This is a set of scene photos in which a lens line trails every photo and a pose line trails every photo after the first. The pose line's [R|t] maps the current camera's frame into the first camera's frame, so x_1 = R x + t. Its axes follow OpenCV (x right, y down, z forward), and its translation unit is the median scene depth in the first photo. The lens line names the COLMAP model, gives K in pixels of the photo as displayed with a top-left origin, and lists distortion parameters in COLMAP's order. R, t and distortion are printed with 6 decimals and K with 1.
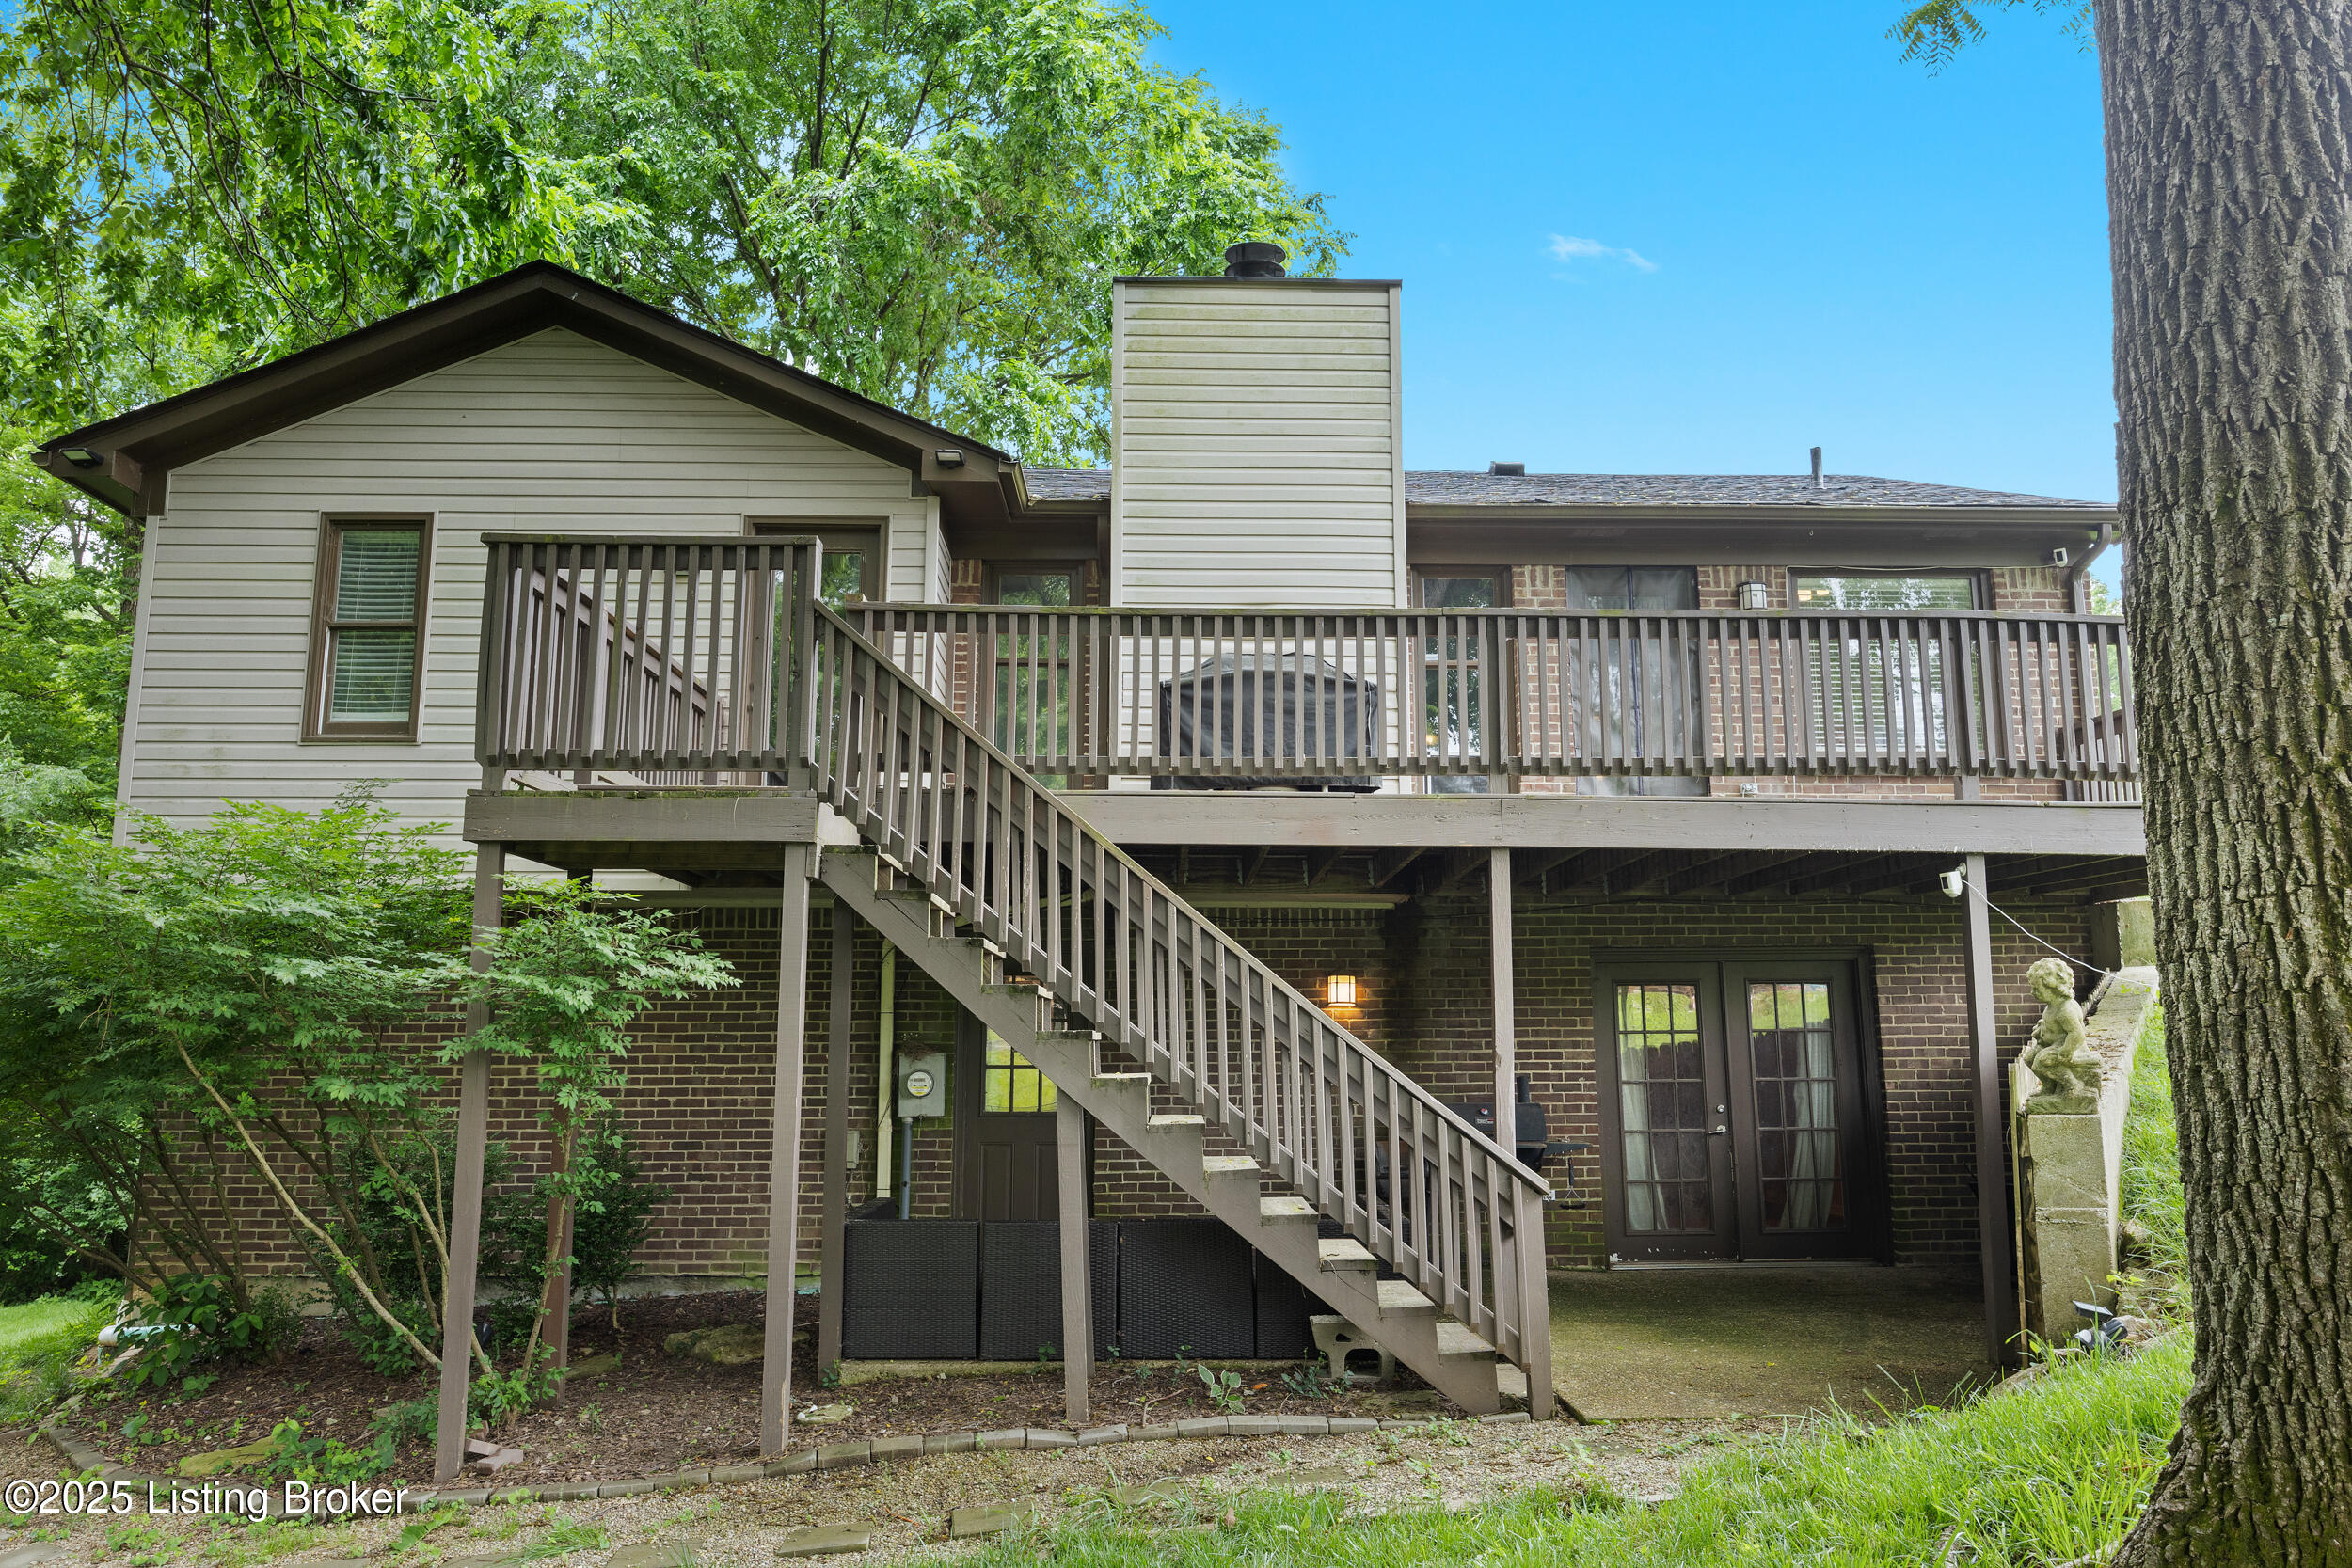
lens RADIAL K [[1729.7, 0, 1180.2], [0, 1729.7, 780.8], [0, 0, 1]] dist [0.004720, 0.001231]
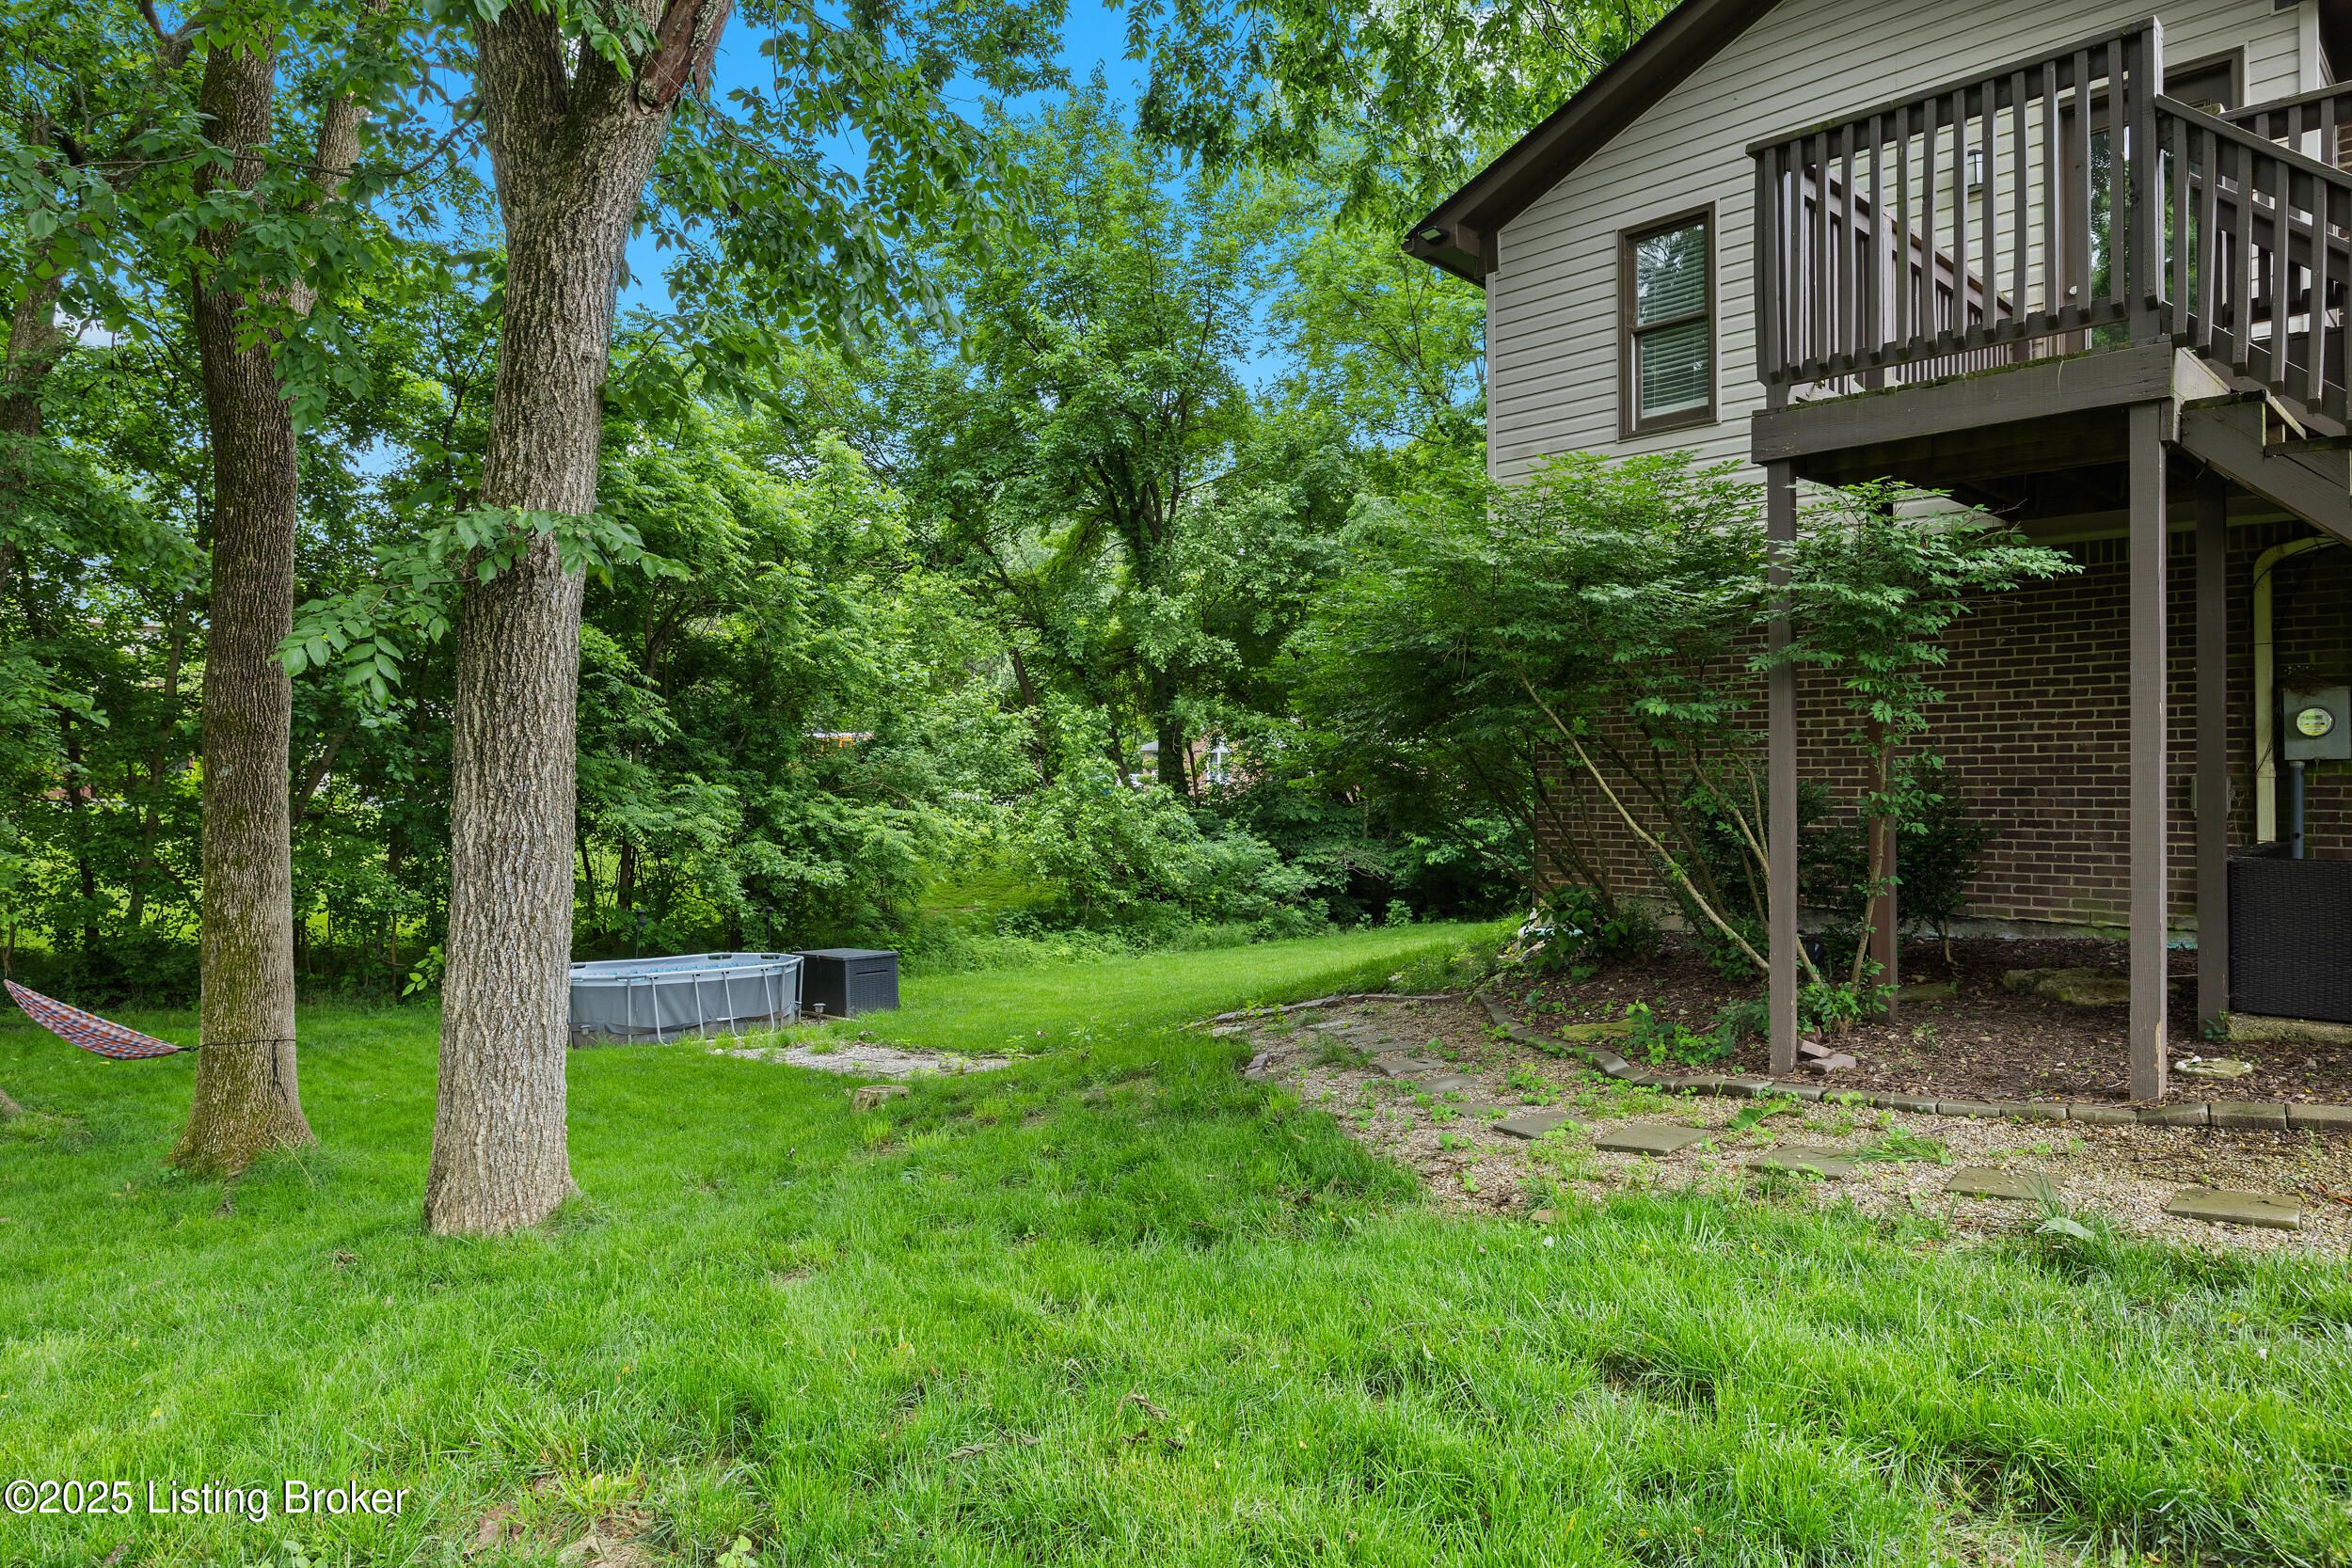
lens RADIAL K [[1378.5, 0, 1162.1], [0, 1378.5, 783.6], [0, 0, 1]] dist [-0.043381, 0.016781]
pose [[0.674949, -0.002802, -0.737859, -0.055906], [0.124572, 0.986071, 0.110206, 0.077929], [0.727272, -0.166300, 0.665897, 0.173740]]
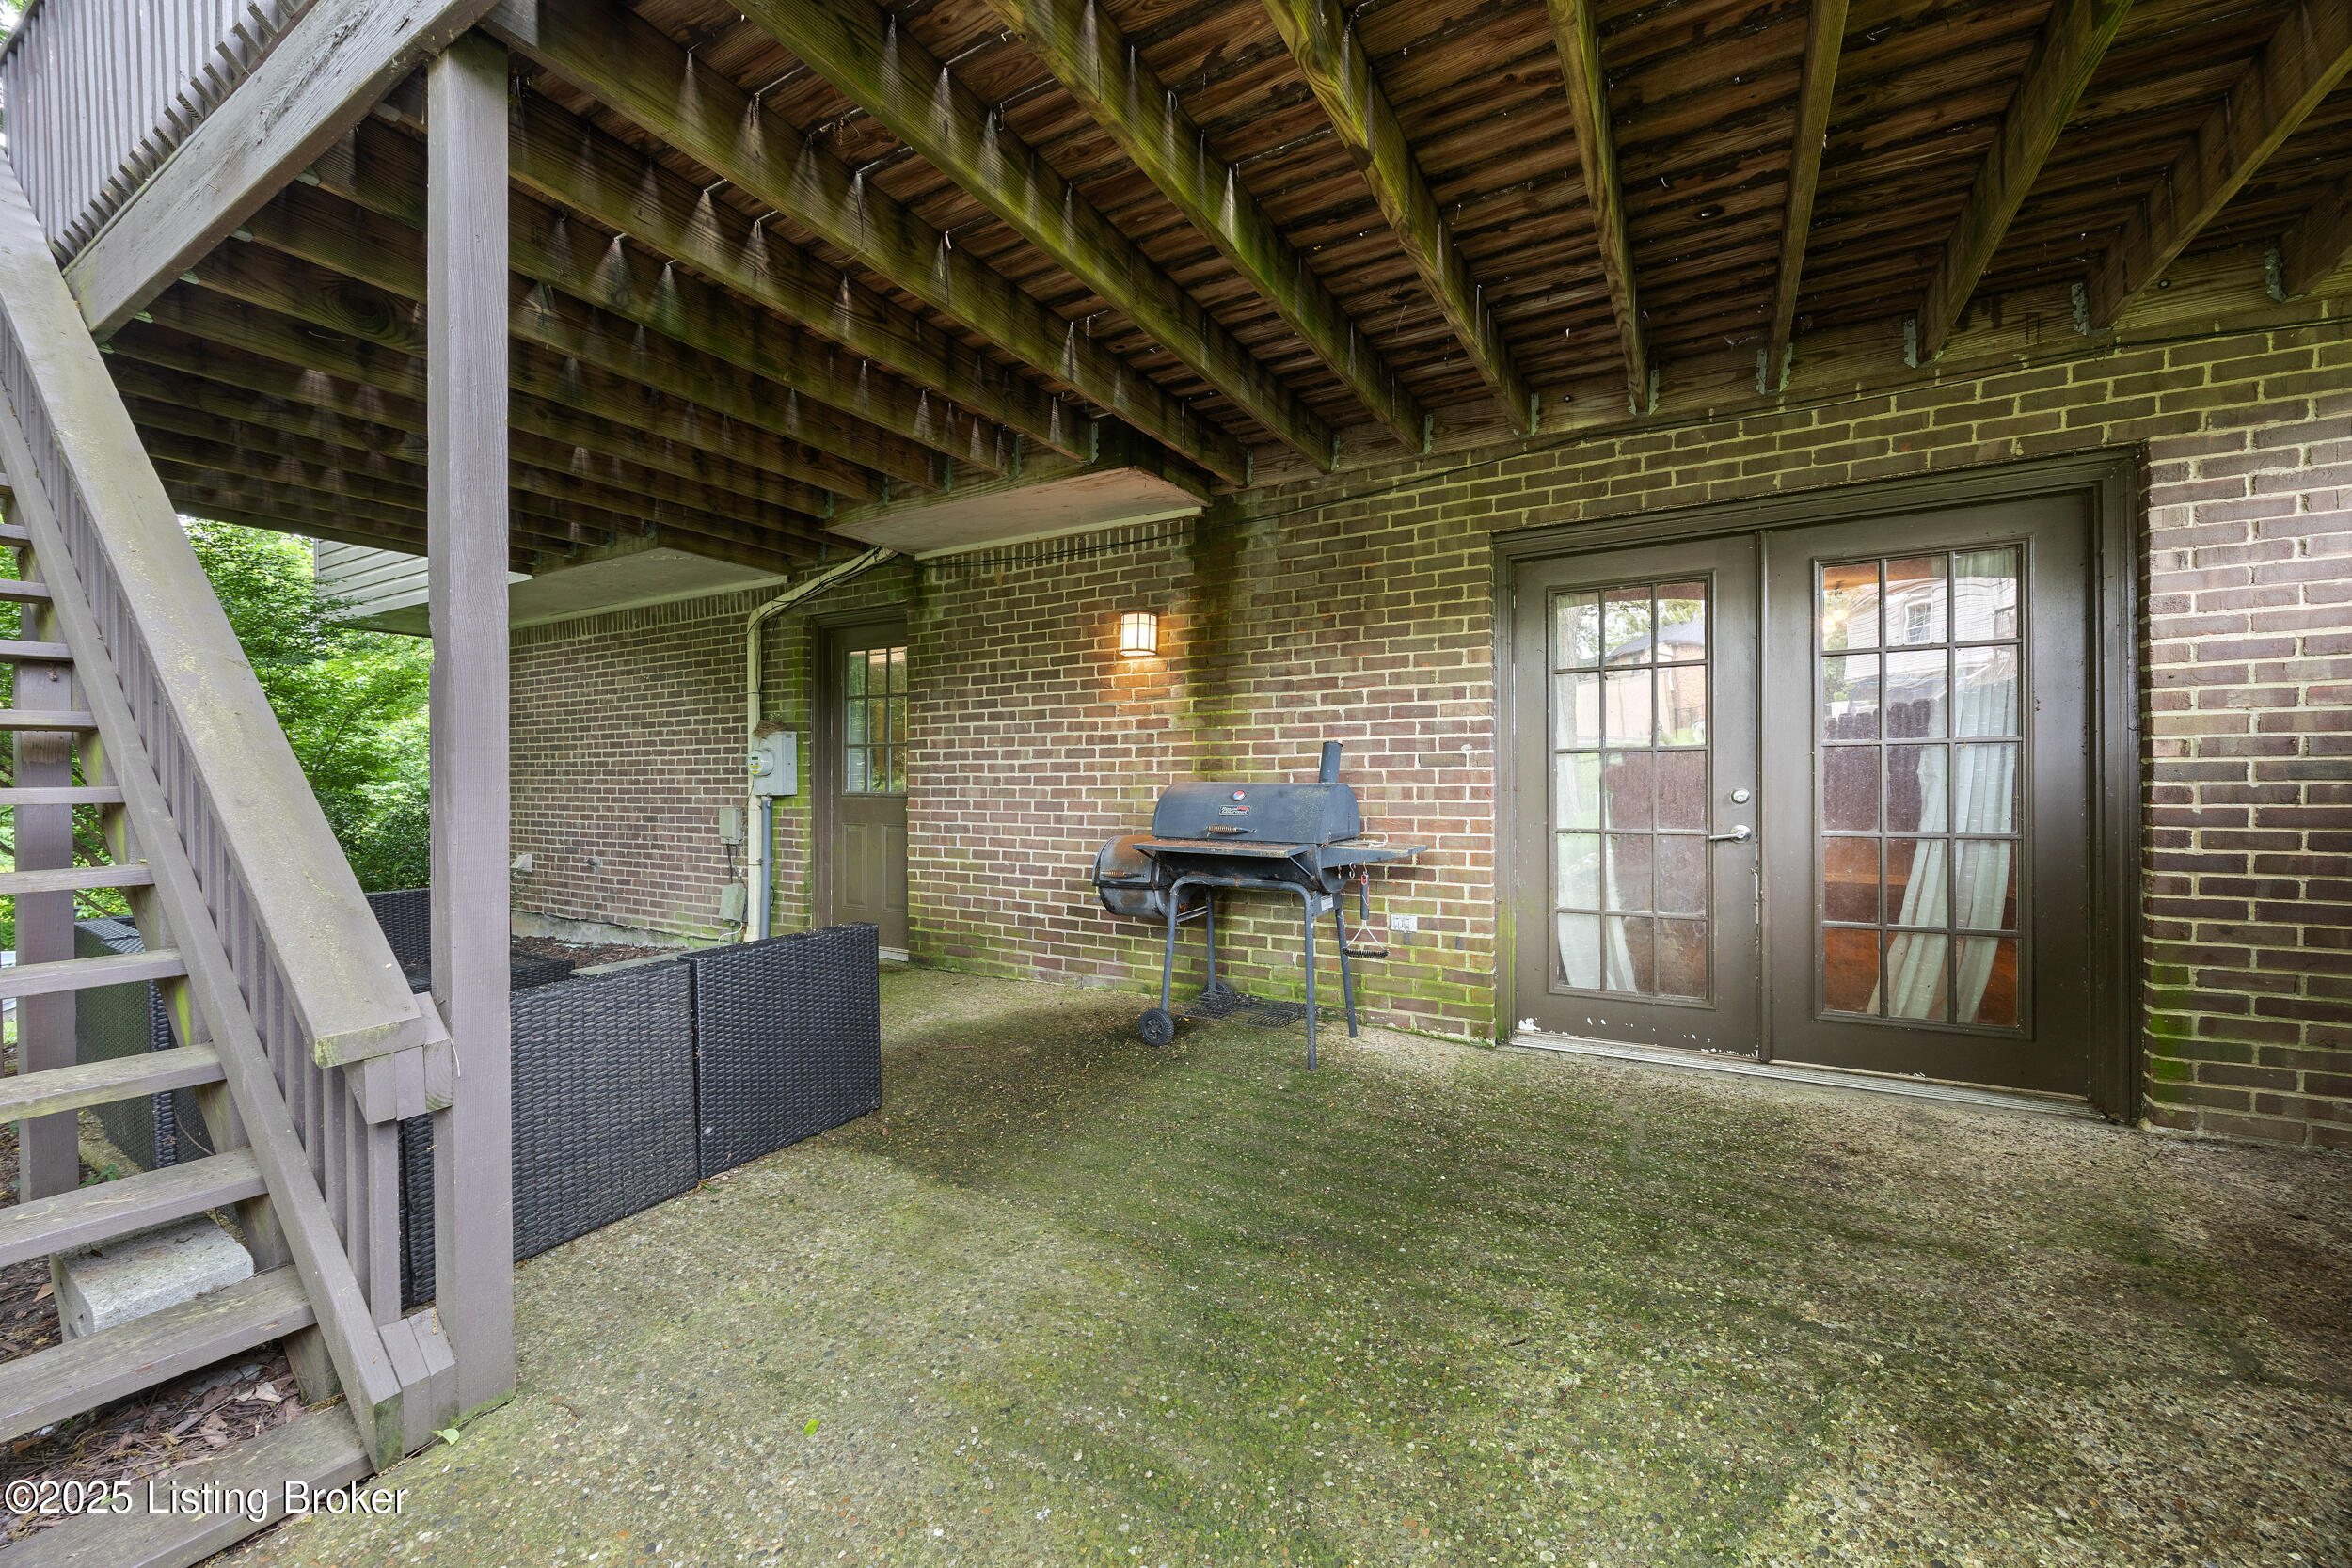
lens RADIAL K [[902.1, 0, 1183.4], [0, 902.1, 787.8], [0, 0, 1]] dist [-0.002152, 0.000113]
pose [[0.858460, 0.005456, -0.512851, 0.403630], [0.086826, 0.983964, 0.155807, 0.165412], [0.505477, -0.178283, 0.844220, 0.871632]]
